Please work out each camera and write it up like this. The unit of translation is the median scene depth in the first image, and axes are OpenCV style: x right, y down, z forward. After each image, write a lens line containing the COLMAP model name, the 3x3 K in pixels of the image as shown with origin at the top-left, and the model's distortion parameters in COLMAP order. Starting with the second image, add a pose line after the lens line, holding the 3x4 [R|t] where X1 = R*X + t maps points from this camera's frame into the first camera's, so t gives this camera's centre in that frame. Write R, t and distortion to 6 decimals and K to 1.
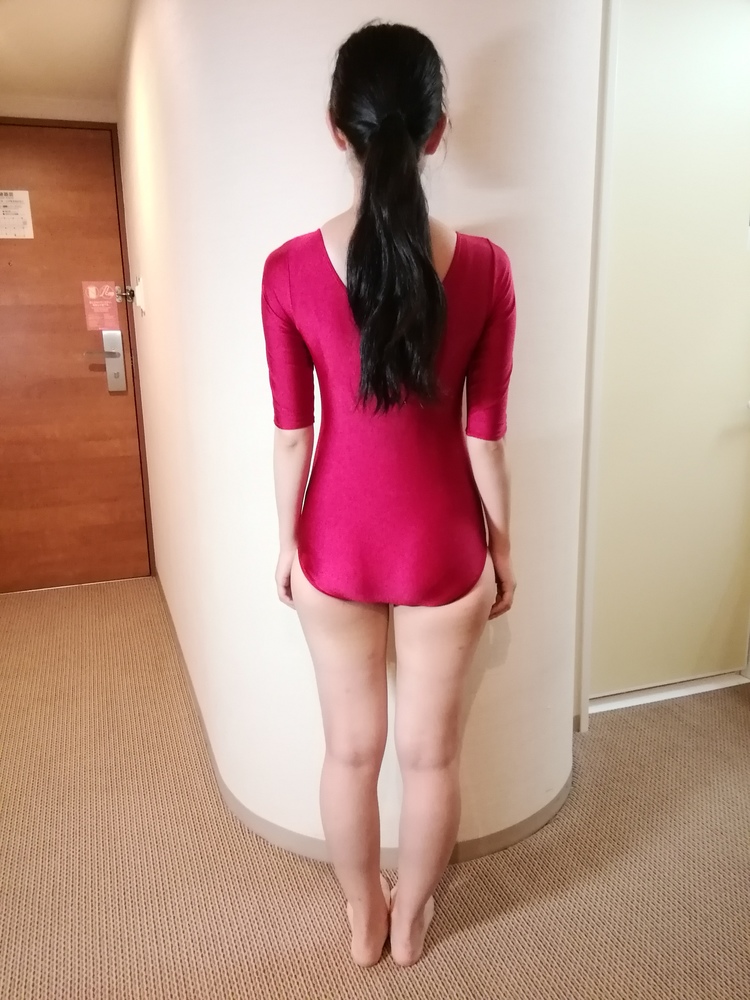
lens RADIAL K [[793.5, 0, 371.1], [0, 793.5, 520.2], [0, 0, 1]] dist [-0.002653, -0.005474]
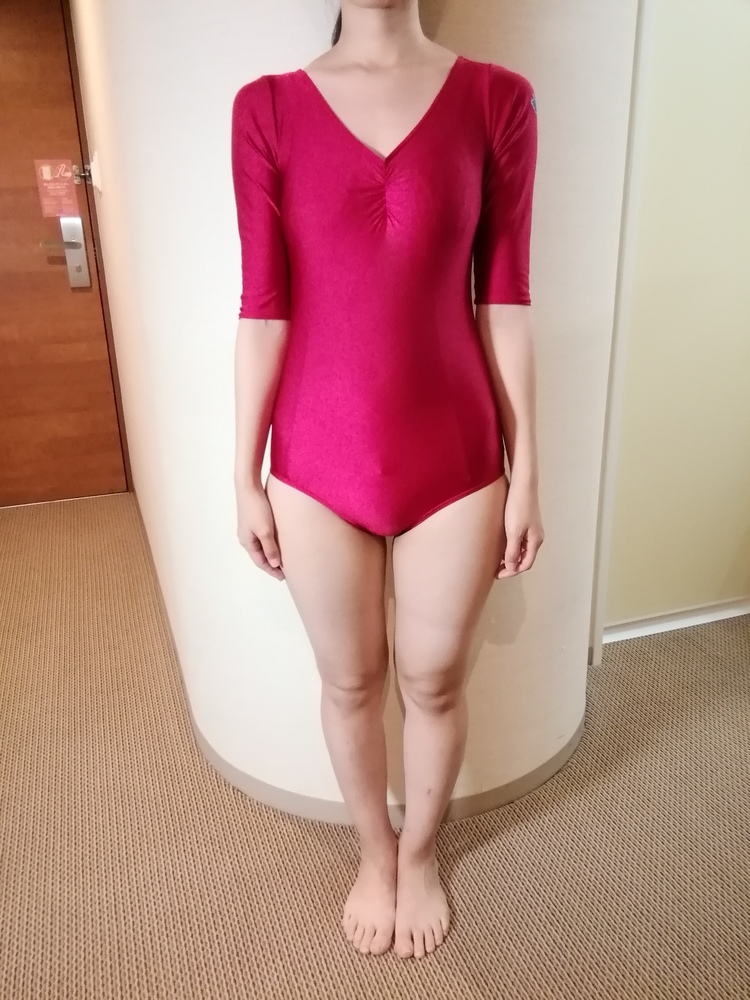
lens RADIAL K [[792.4, 0, 369.8], [0, 792.4, 516.7], [0, 0, 1]] dist [0.006256, -0.010856]
pose [[0.999984, -0.005518, 0.000788, 0.011197], [0.005395, 0.993706, 0.111889, -0.006723], [-0.001400, -0.111883, 0.993720, 0.159640]]
